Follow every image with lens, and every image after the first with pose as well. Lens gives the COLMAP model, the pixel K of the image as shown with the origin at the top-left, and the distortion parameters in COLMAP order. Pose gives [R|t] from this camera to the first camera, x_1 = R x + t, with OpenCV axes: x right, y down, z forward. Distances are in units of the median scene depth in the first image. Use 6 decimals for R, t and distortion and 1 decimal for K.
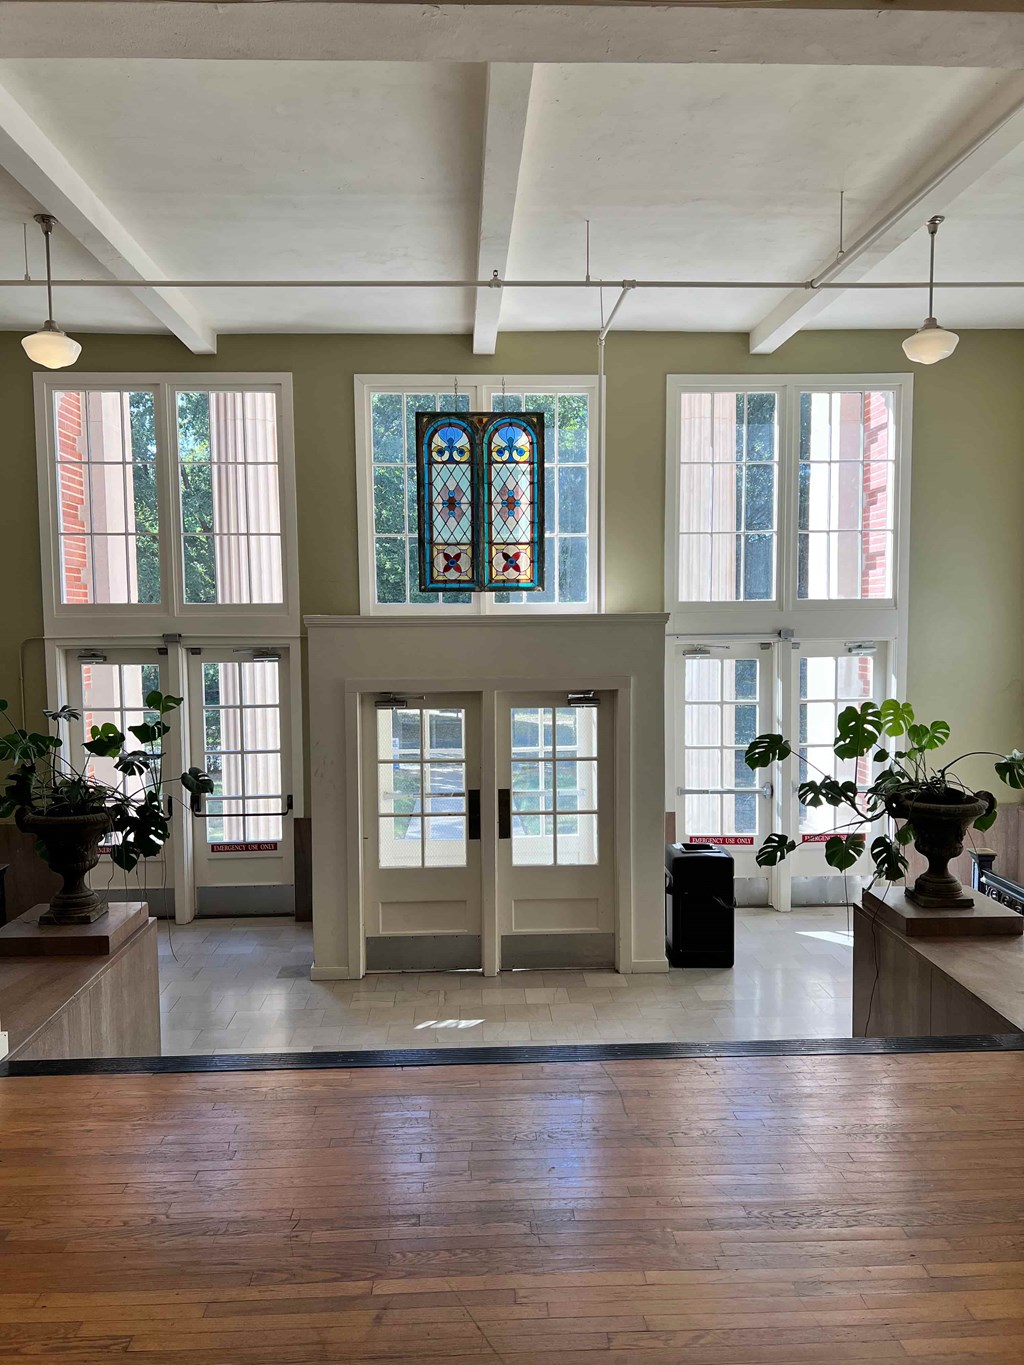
lens RADIAL K [[936.6, 0, 508.7], [0, 936.6, 691.9], [0, 0, 1]] dist [0.040917, -0.000887]
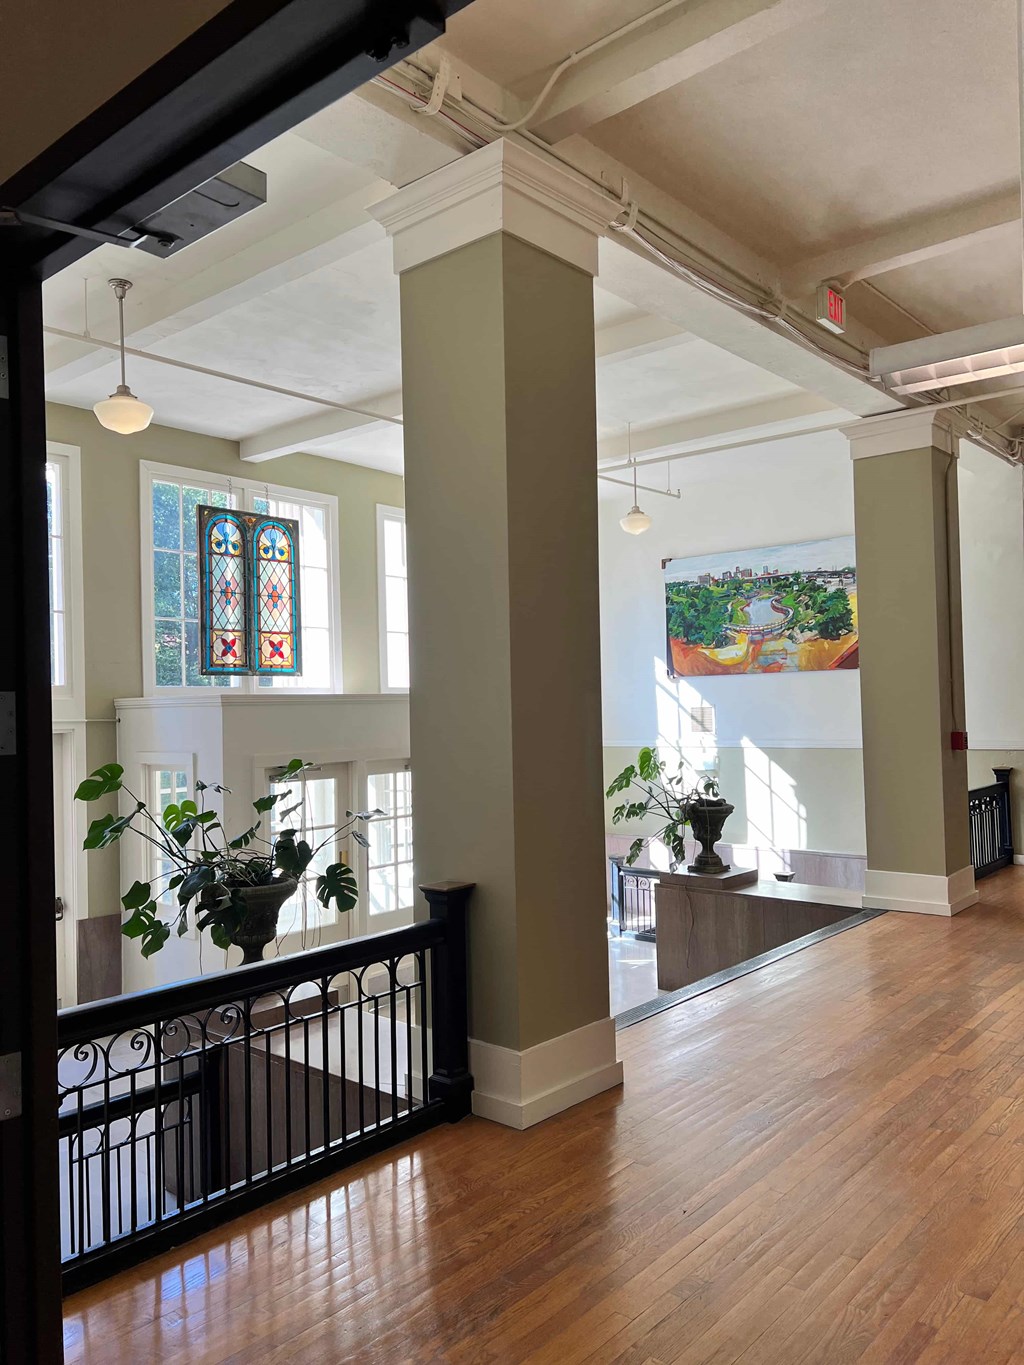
lens RADIAL K [[1029.5, 0, 511.5], [0, 1029.5, 680.2], [0, 0, 1]] dist [0.011092, -0.003916]
pose [[0.688245, 0.018142, 0.725251, -0.686165], [0.057949, 0.995118, -0.079886, 0.010315], [-0.723160, 0.097009, 0.683834, -0.023605]]
